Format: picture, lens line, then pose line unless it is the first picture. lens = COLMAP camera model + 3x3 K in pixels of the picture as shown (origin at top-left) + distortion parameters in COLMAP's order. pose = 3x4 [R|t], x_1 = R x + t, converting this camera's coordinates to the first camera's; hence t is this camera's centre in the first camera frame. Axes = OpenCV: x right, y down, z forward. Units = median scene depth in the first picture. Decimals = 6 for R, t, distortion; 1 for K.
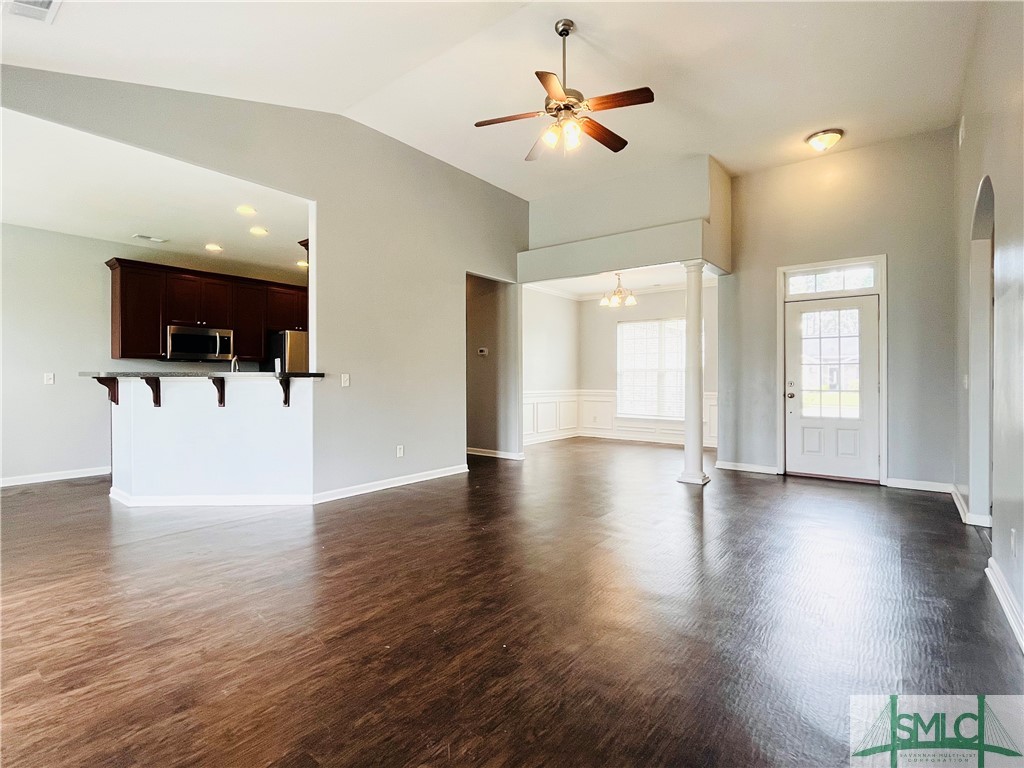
lens RADIAL K [[501.3, 0, 510.4], [0, 501.3, 377.8], [0, 0, 1]] dist [-0.000169, -0.000090]
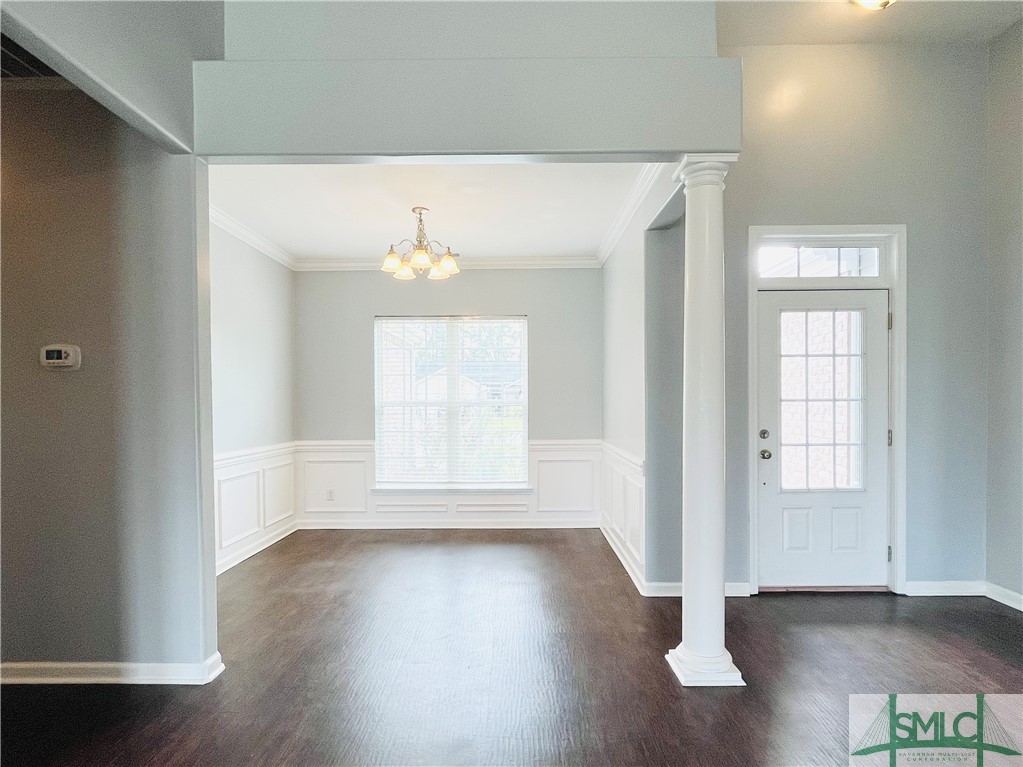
lens RADIAL K [[546.2, 0, 514.5], [0, 546.2, 410.8], [0, 0, 1]] dist [0.003249, 0.000450]
pose [[0.793847, -0.014990, 0.607933, -0.045883], [0.005839, 0.999838, 0.017029, -0.026472], [-0.608090, -0.009968, 0.793805, 0.668681]]
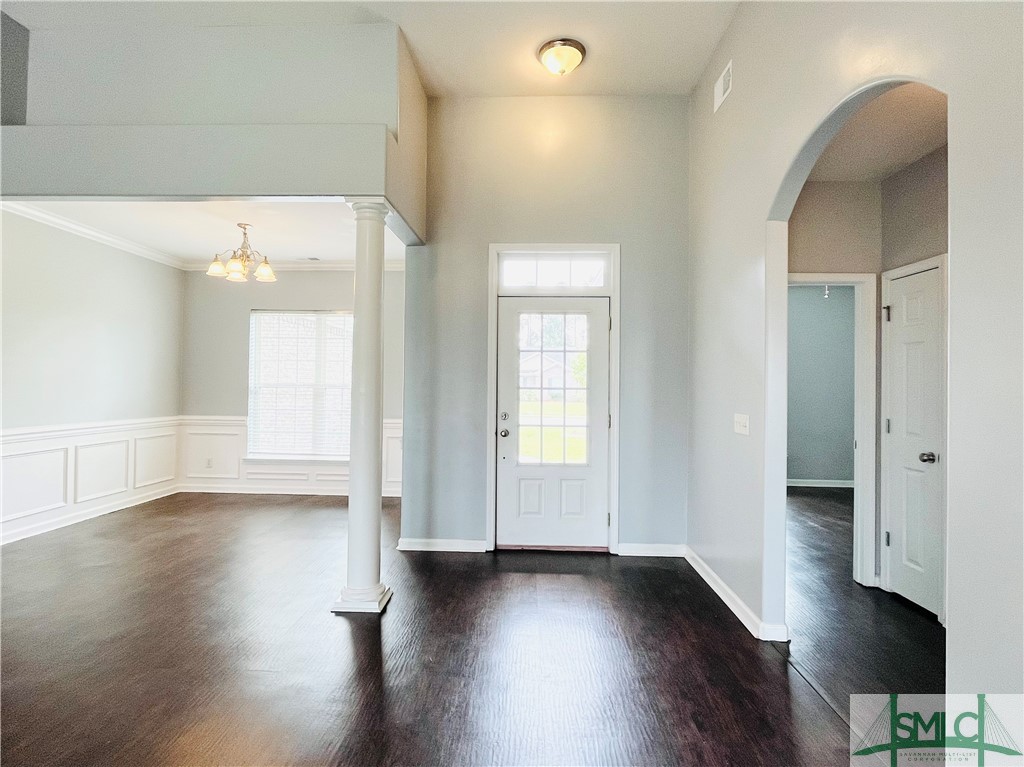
lens RADIAL K [[525.1, 0, 511.9], [0, 525.1, 379.4], [0, 0, 1]] dist [-0.001541, -0.000335]
pose [[0.811114, 0.015400, 0.584685, 0.145925], [-0.011874, 0.999881, -0.009863, -0.030750], [-0.584768, 0.001057, 0.811200, 0.406922]]
